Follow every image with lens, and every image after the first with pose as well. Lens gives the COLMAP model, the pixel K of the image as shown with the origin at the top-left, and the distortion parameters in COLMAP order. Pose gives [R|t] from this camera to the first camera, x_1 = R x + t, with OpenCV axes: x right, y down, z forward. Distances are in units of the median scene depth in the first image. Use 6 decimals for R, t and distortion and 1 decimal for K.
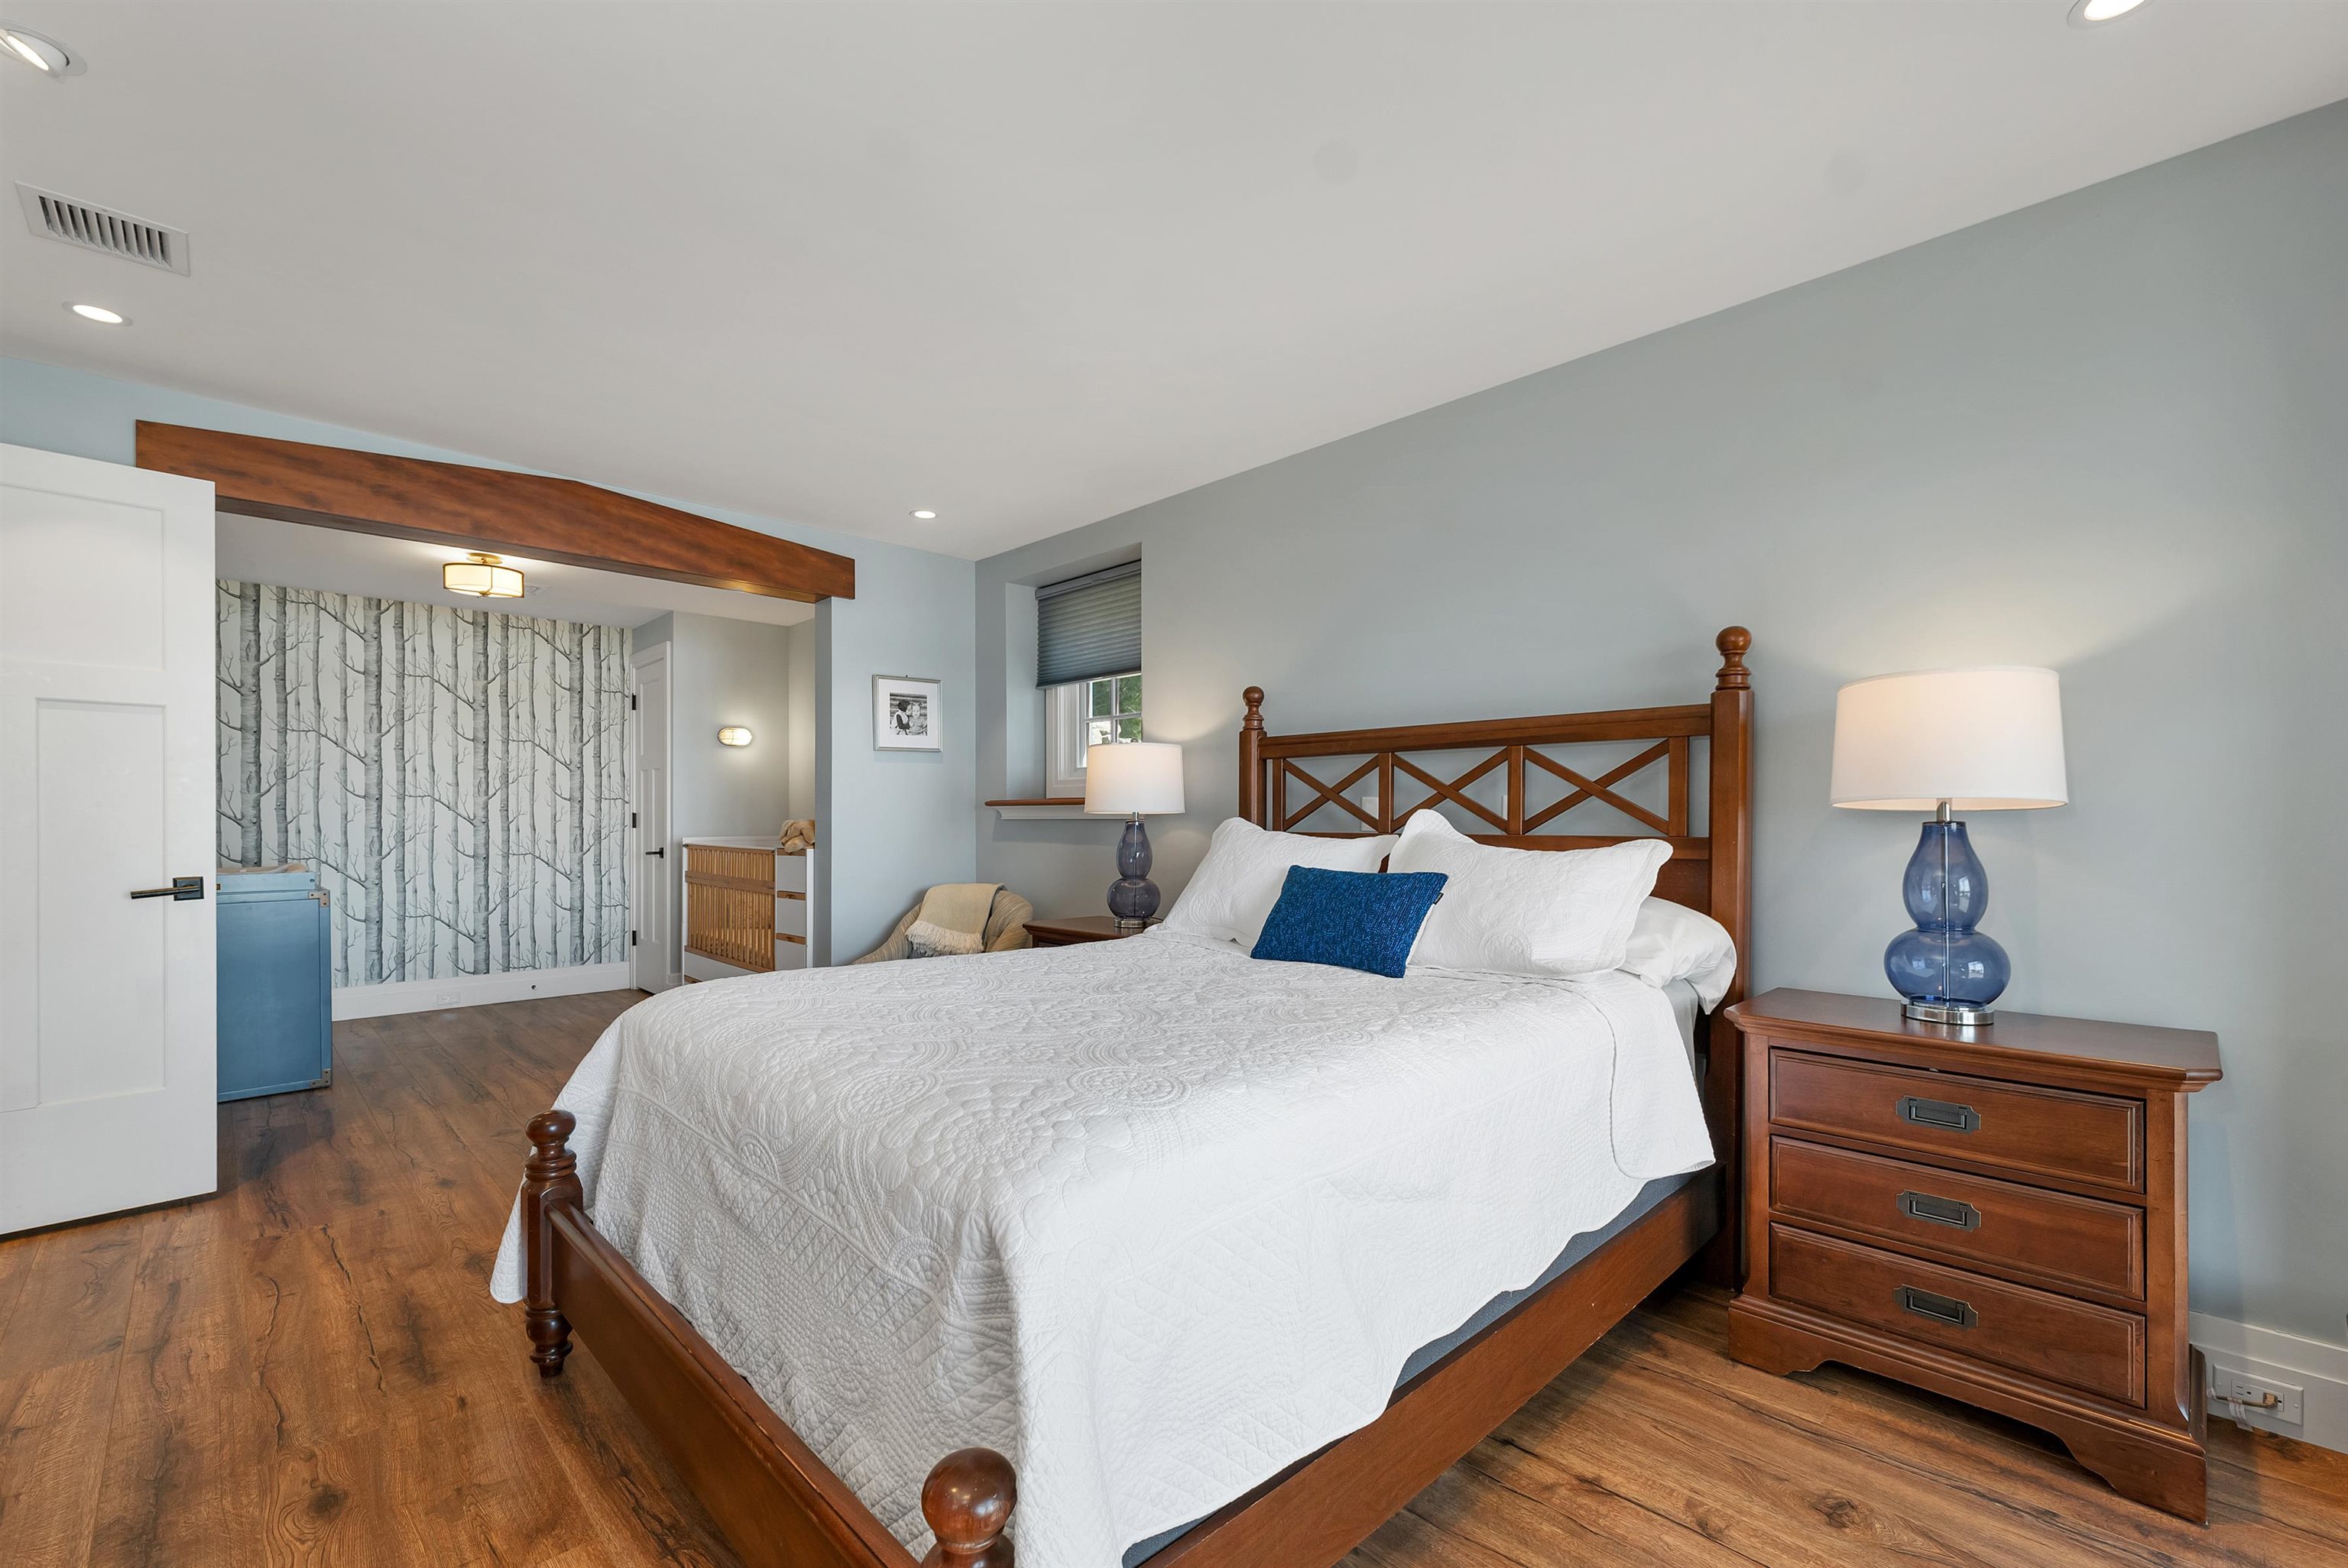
lens RADIAL K [[974.9, 0, 1124.6], [0, 974.9, 820.8], [0, 0, 1]] dist [0.001958, -0.000303]
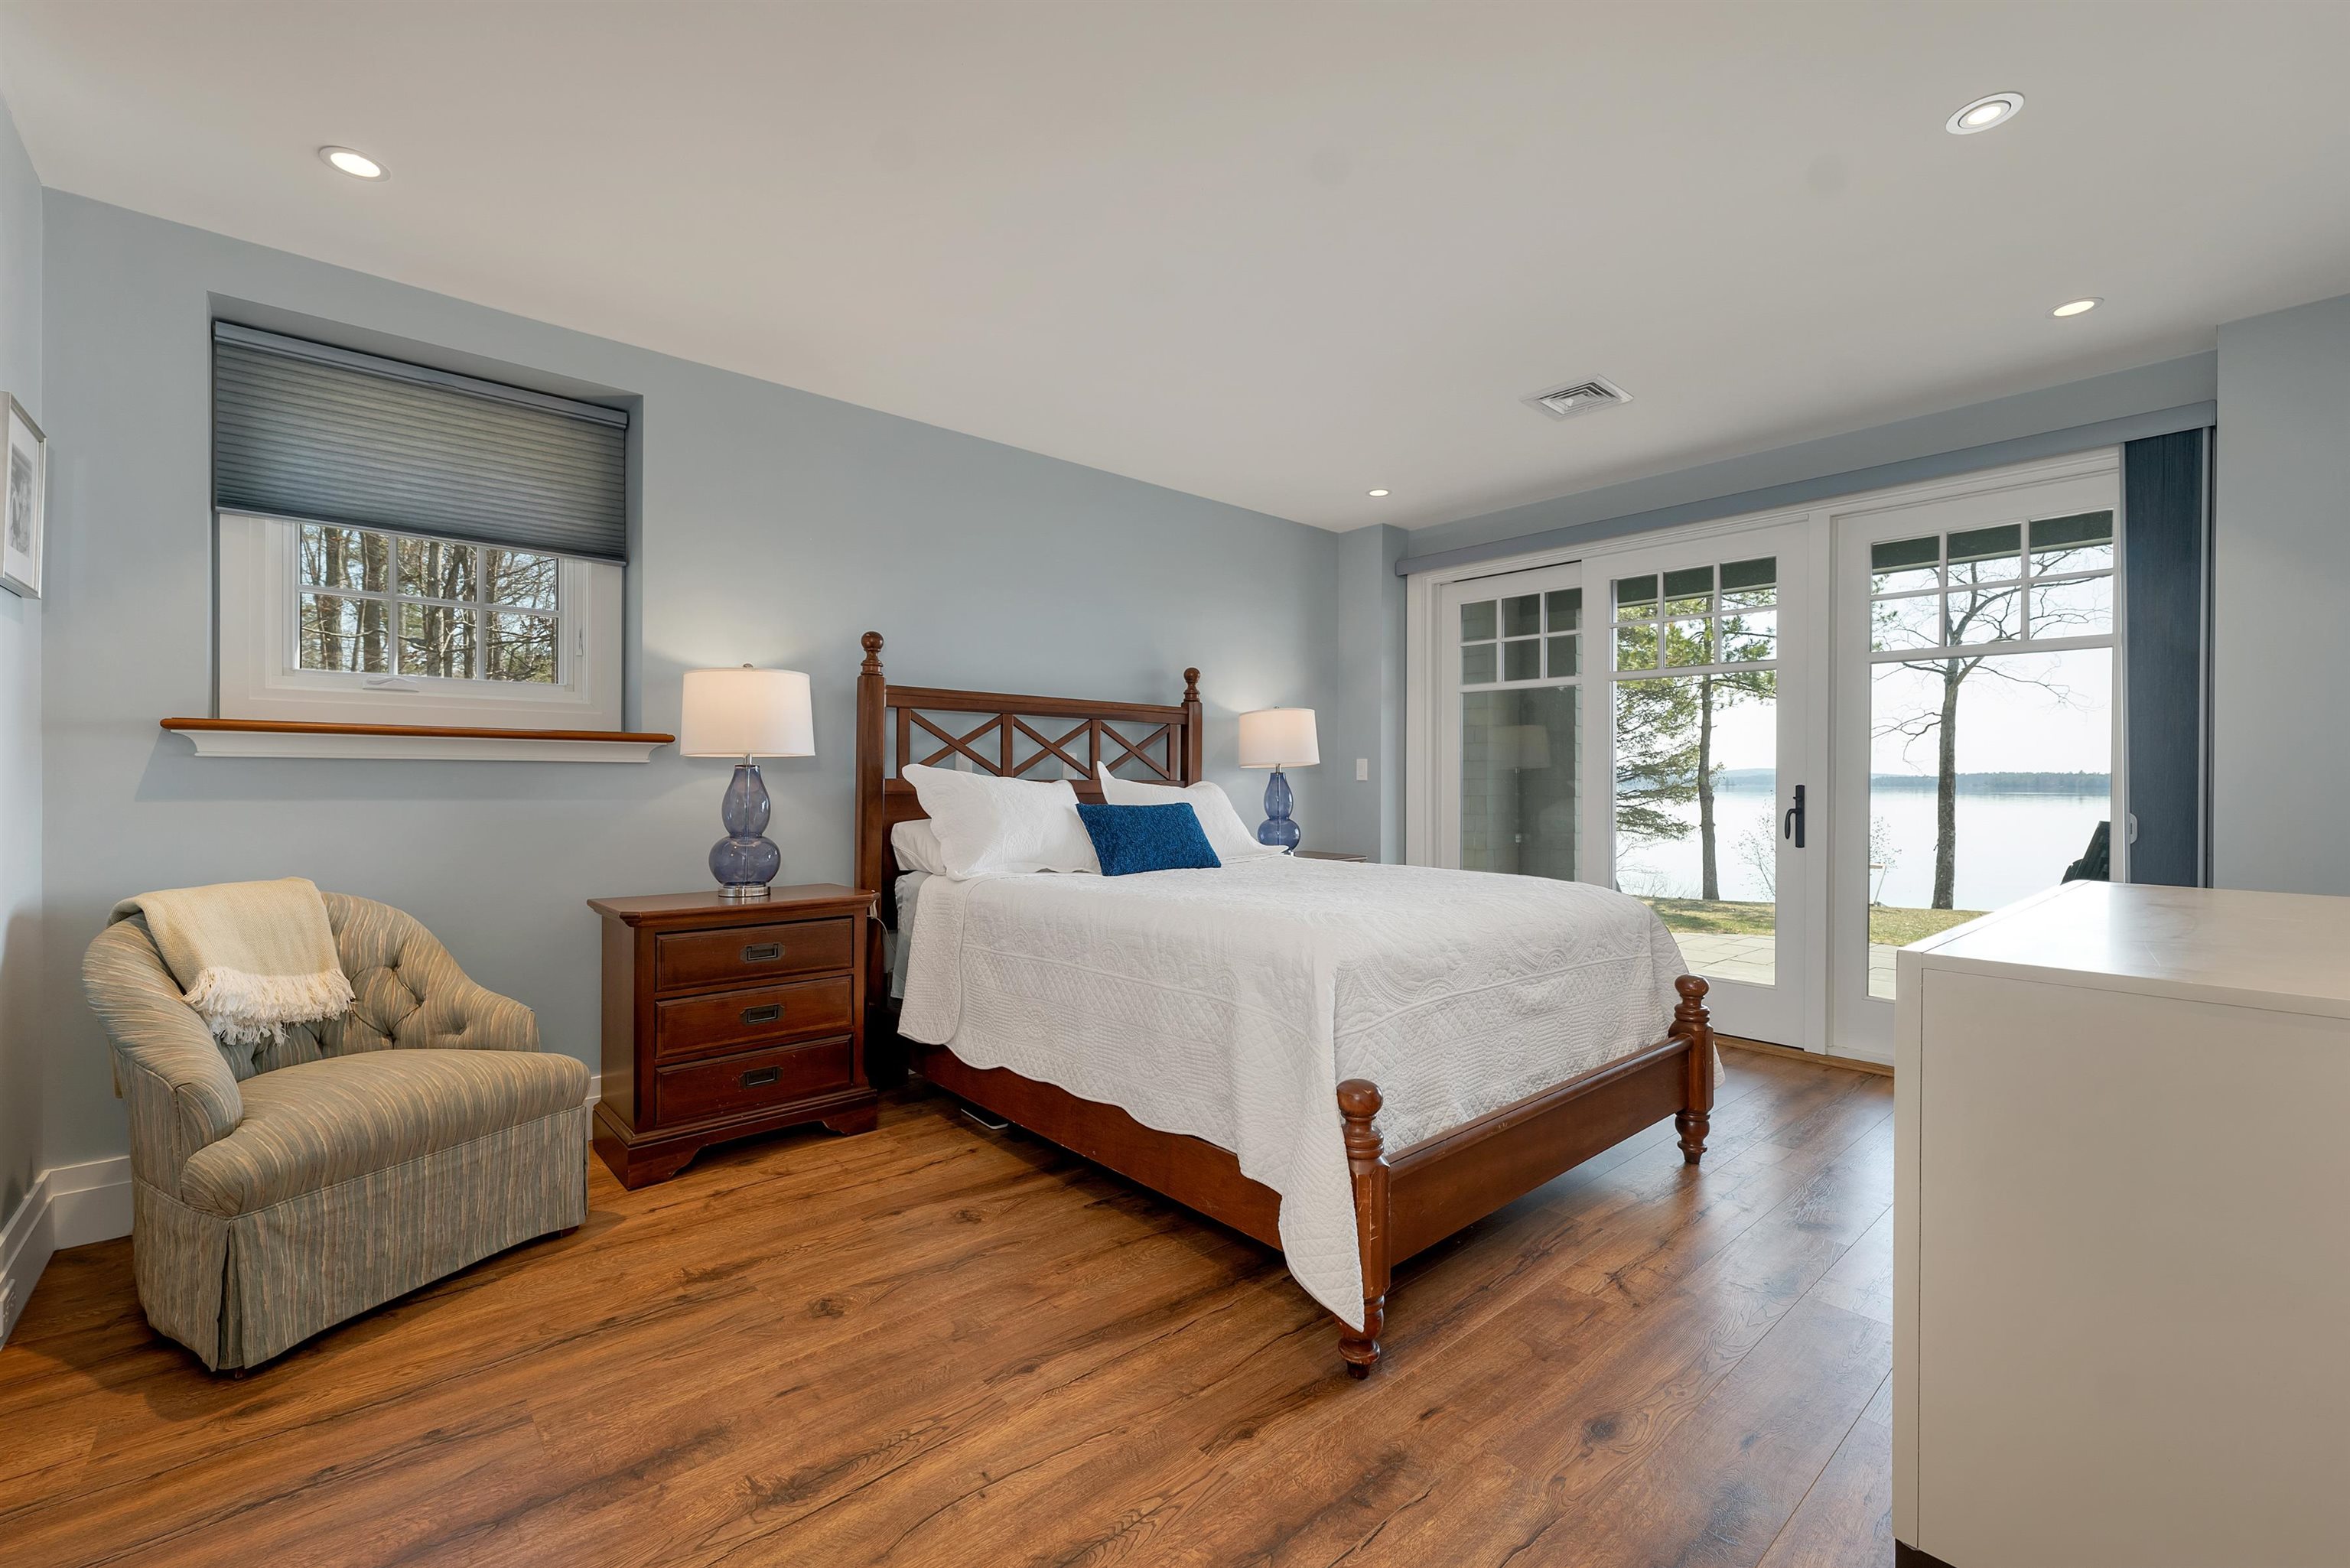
lens RADIAL K [[975.8, 0, 1193.1], [0, 975.8, 782.9], [0, 0, 1]] dist [0.001958, -0.000303]
pose [[0.026388, -0.005231, 0.999638, -0.904273], [-0.008671, 0.999947, 0.005462, 0.007872], [-0.999614, -0.008812, 0.026341, 0.687670]]
